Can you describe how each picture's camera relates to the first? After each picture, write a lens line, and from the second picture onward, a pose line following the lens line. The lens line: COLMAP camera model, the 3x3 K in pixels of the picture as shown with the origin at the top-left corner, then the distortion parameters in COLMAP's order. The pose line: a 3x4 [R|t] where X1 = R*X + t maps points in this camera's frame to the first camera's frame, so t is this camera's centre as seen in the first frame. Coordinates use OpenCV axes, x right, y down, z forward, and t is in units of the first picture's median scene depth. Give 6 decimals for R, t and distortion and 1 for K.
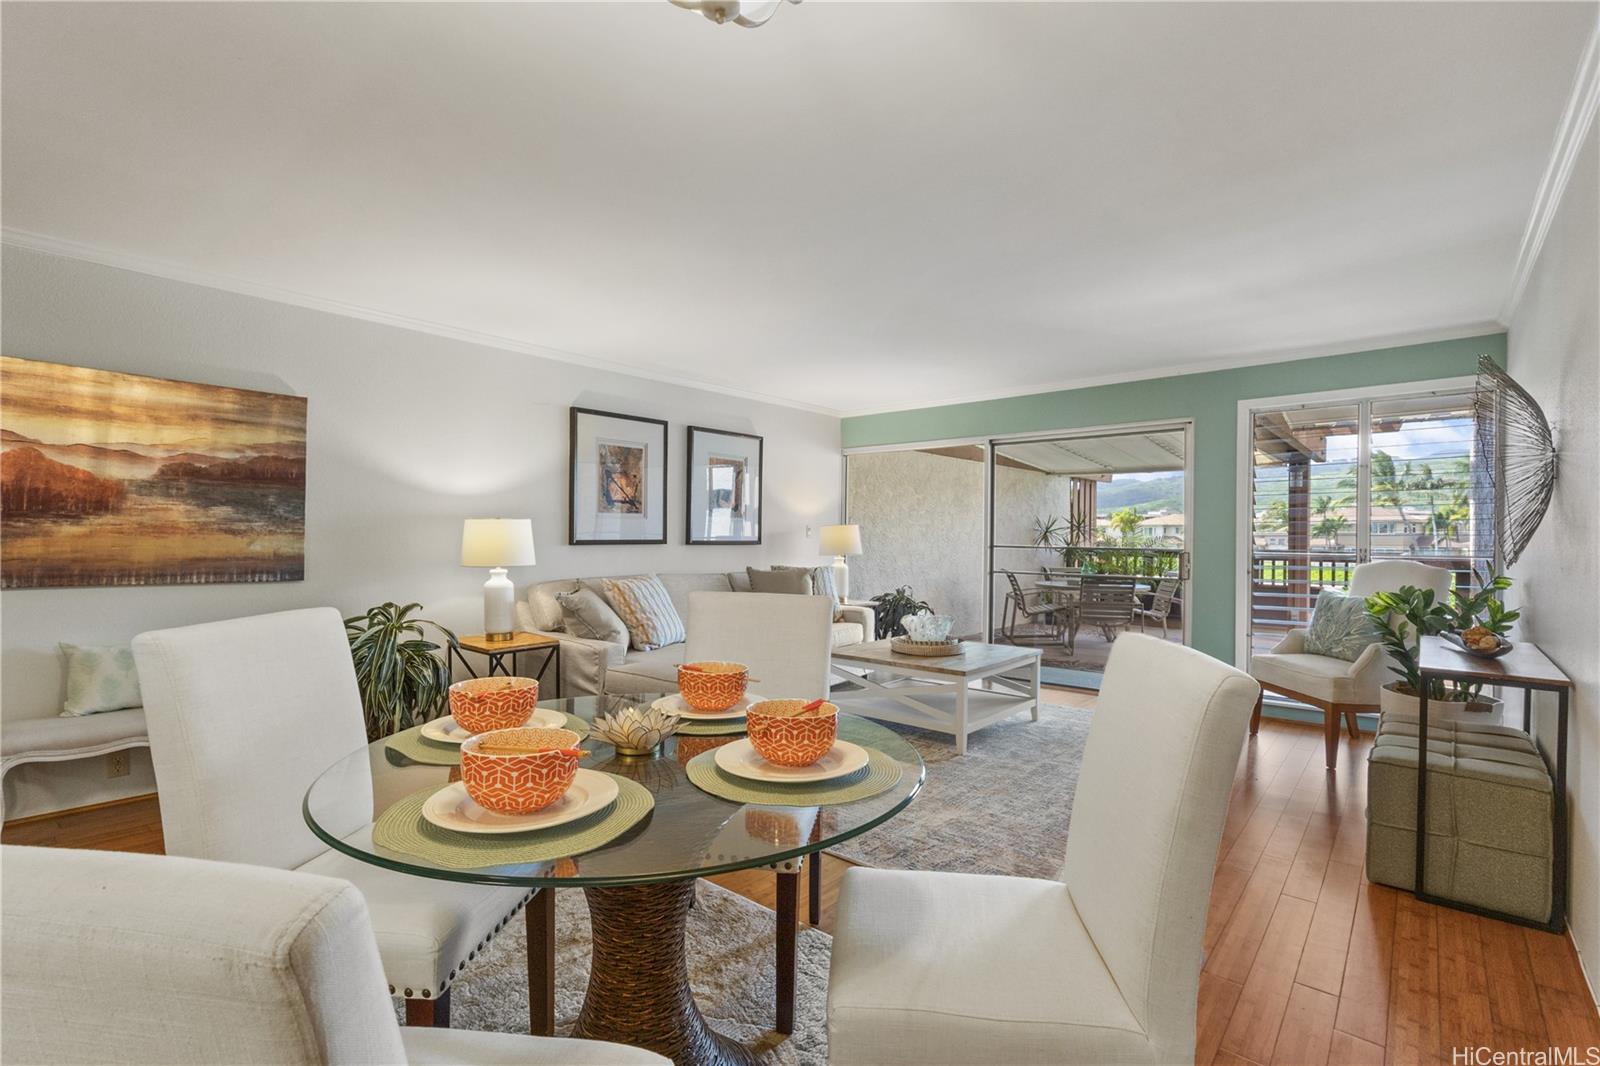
lens RADIAL K [[731.5, 0, 750.8], [0, 731.5, 538.6], [0, 0, 1]] dist [0.000768, 0.000102]
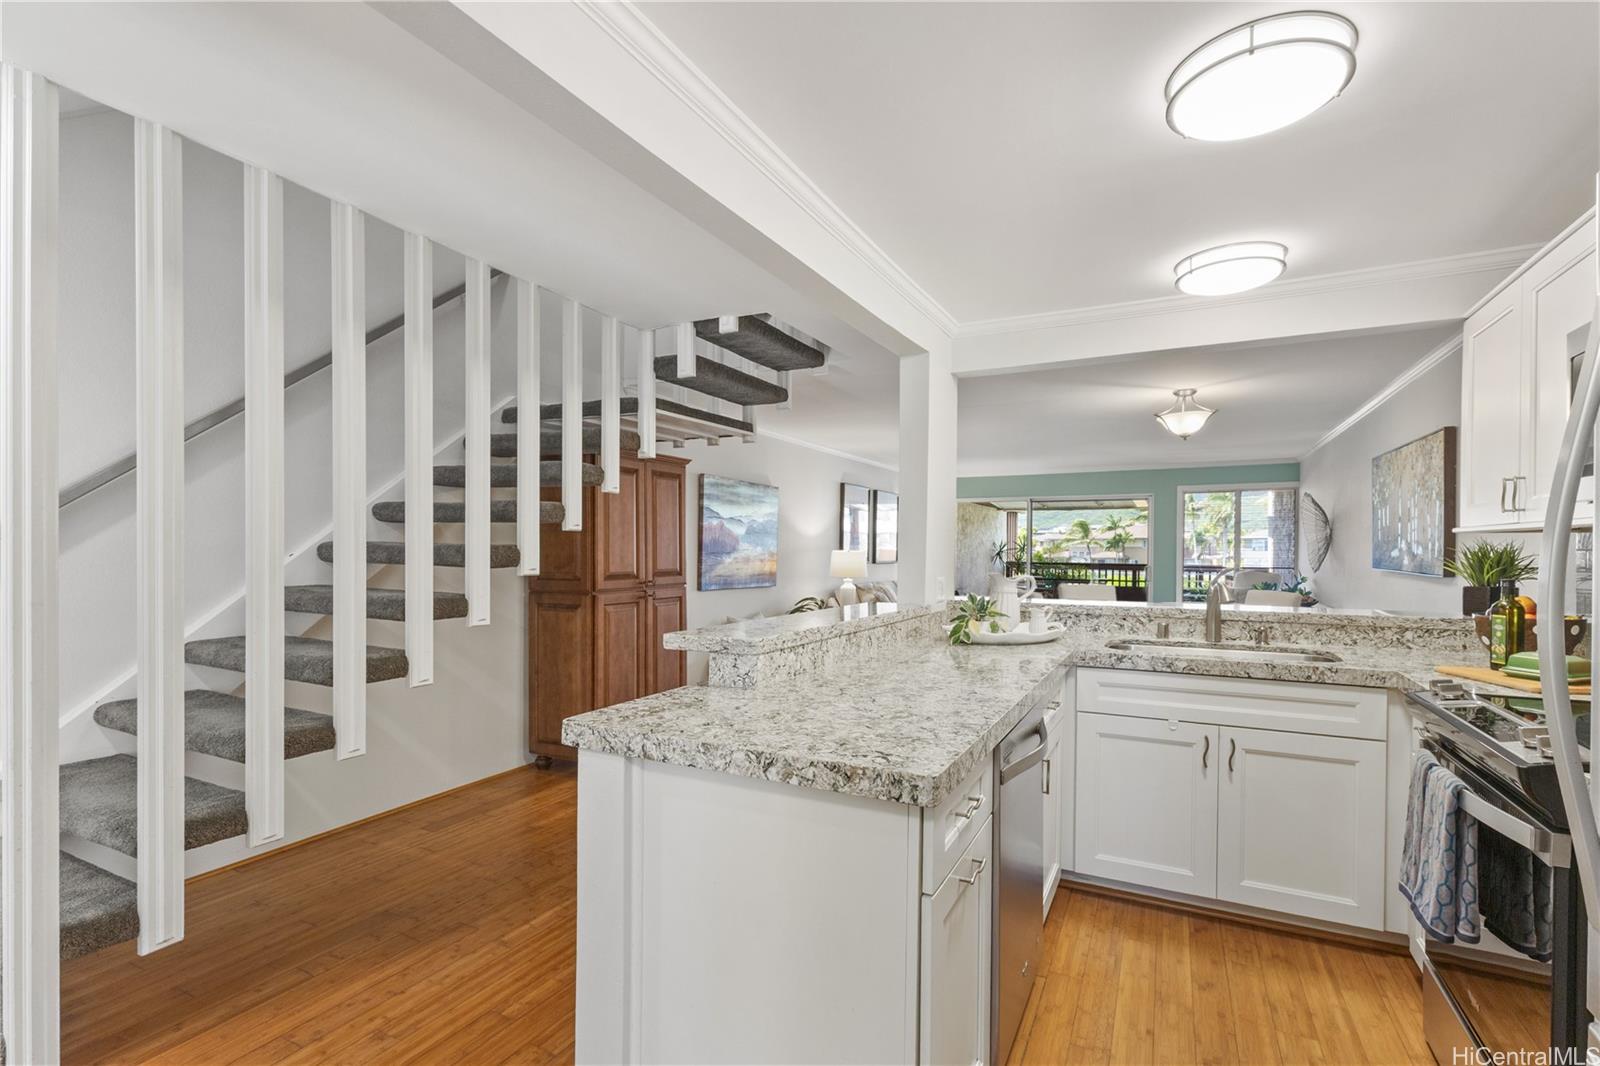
lens RADIAL K [[742.5, 0, 751.1], [0, 742.5, 557.2], [0, 0, 1]] dist [0.000094, 0.000033]
pose [[0.975169, -0.003854, 0.221427, -0.833811], [0.002184, 0.999967, 0.007785, -0.023447], [-0.221450, -0.007108, 0.975146, -0.624695]]
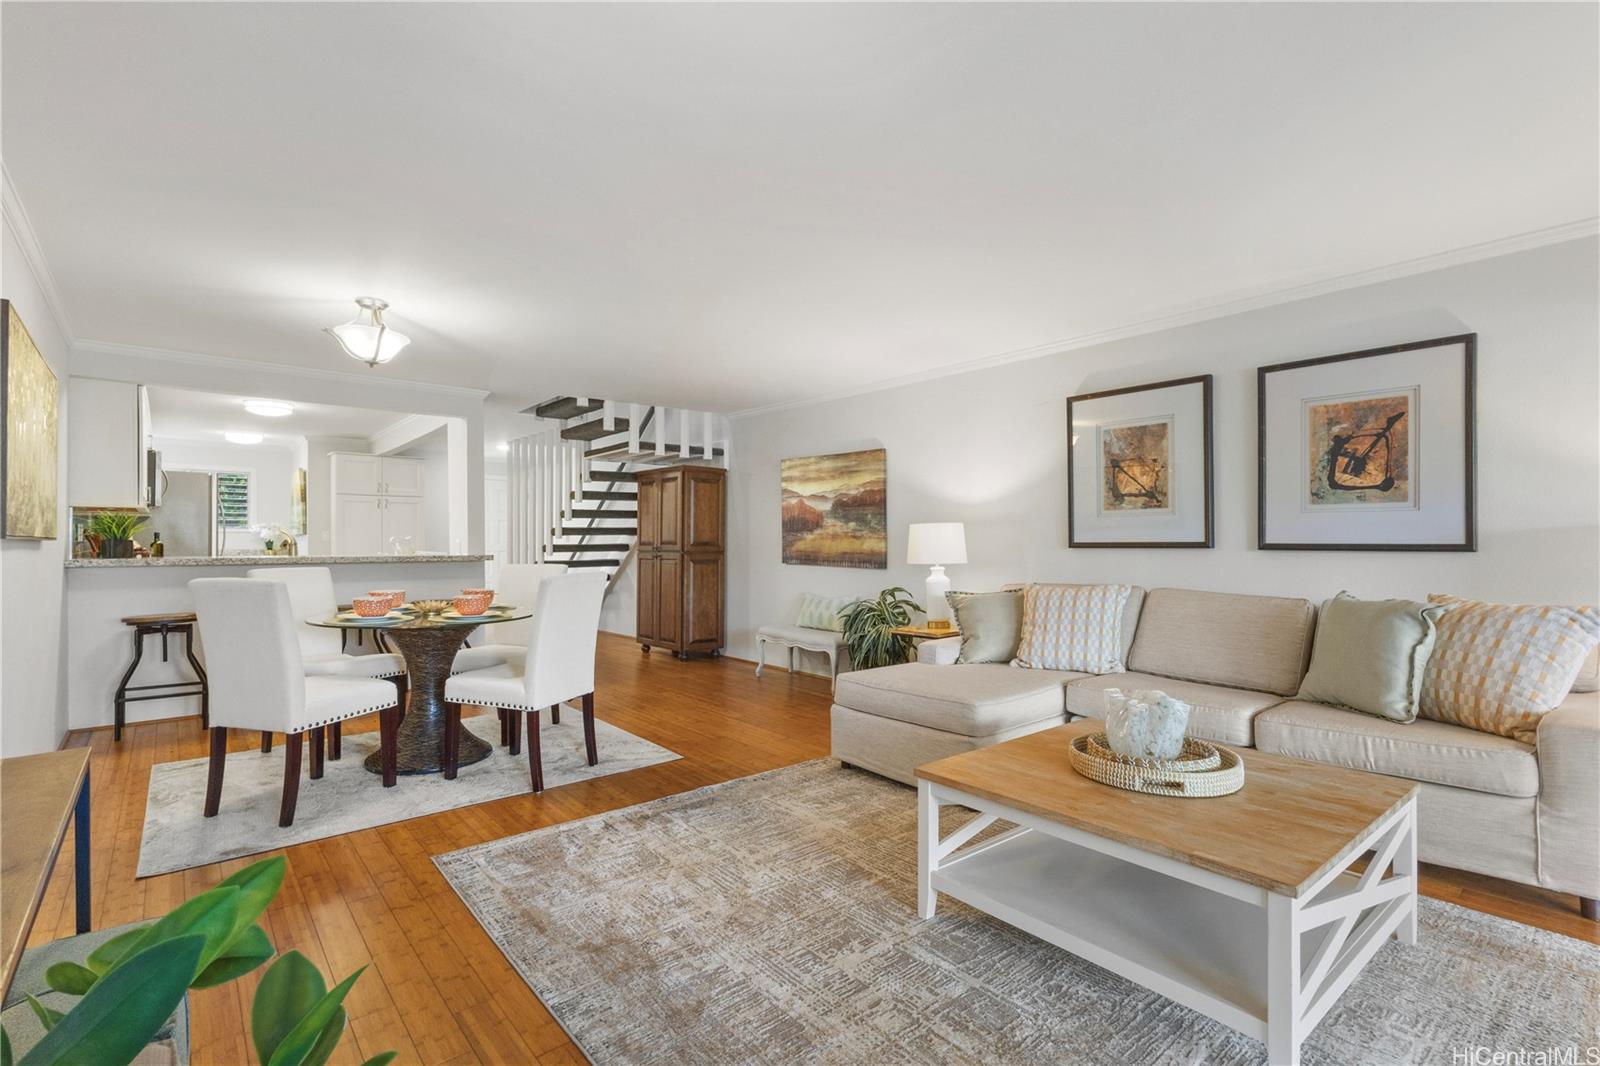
lens RADIAL K [[747.0, 0, 800.0], [0, 747.0, 533.0], [0, 0, 1]] dist [0.002009, 0.000298]
pose [[-0.127903, -0.012998, -0.991702, 0.728694], [-0.001822, 0.999916, -0.012871, 0.002757], [0.991785, 0.000161, -0.127916, 0.784859]]
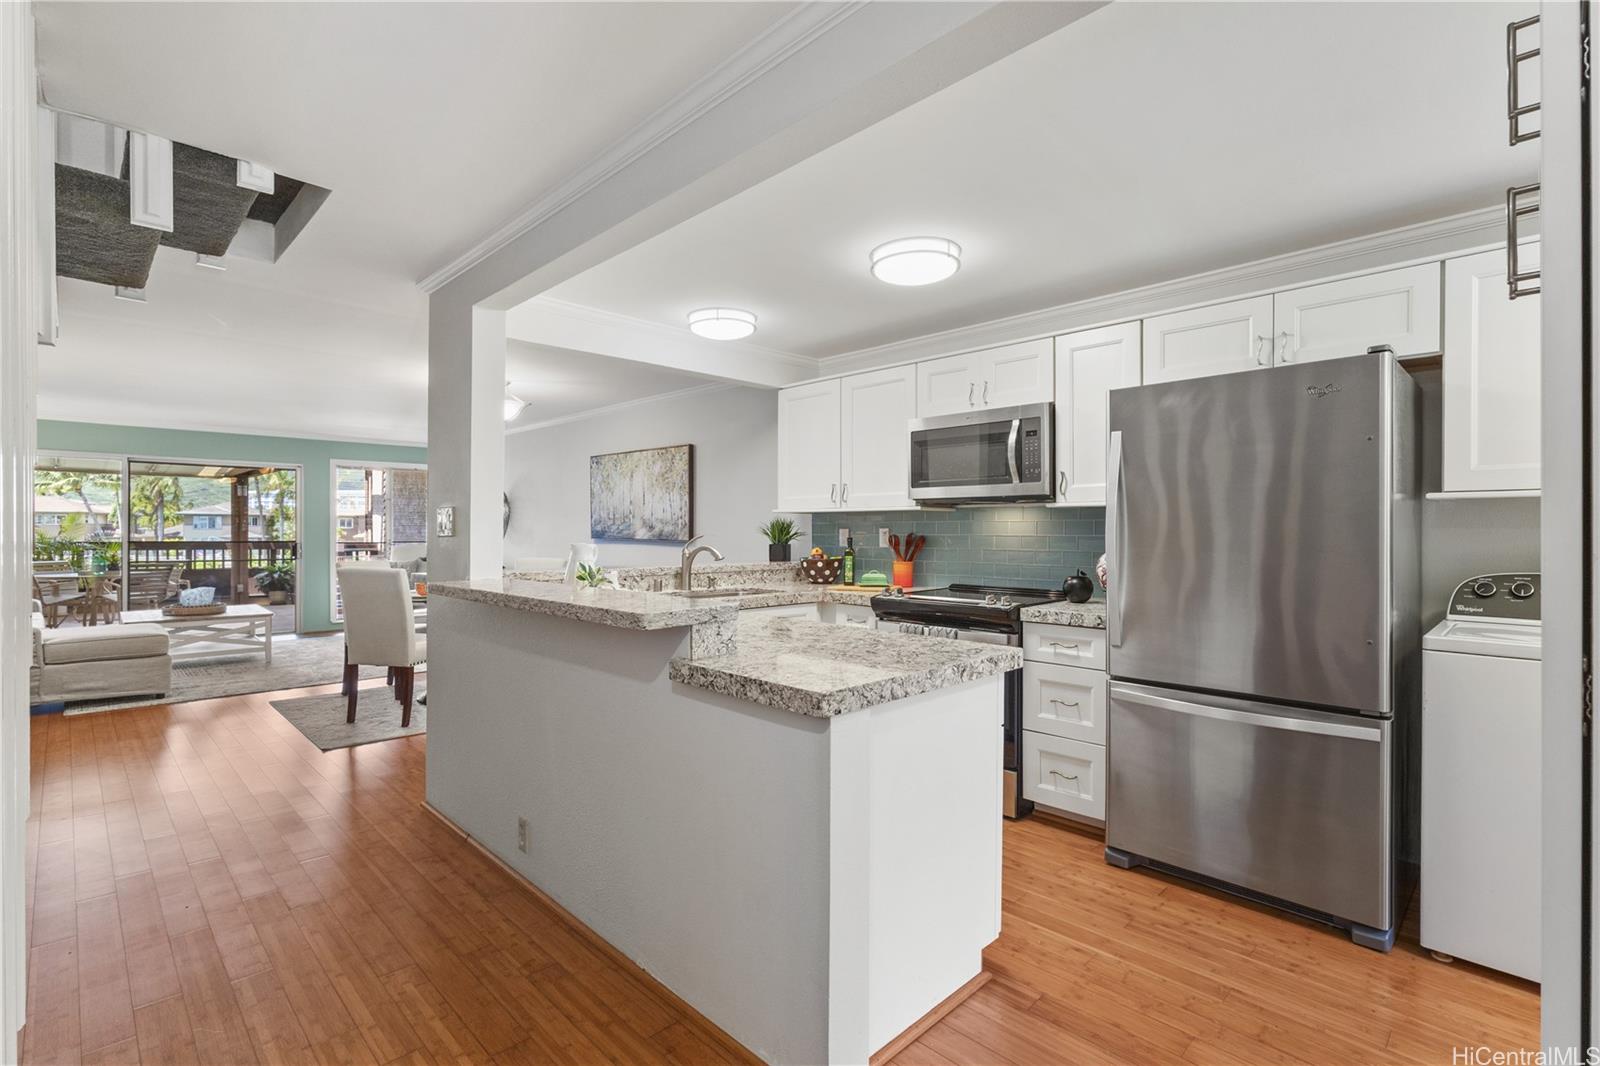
lens RADIAL K [[747.0, 0, 800.0], [0, 747.0, 533.0], [0, 0, 1]] dist [0.002009, 0.000298]
pose [[0.048039, -0.005248, 0.998832, -1.155091], [-0.000994, 0.999985, 0.005302, -0.018464], [-0.998845, -0.001247, 0.048033, -0.296251]]
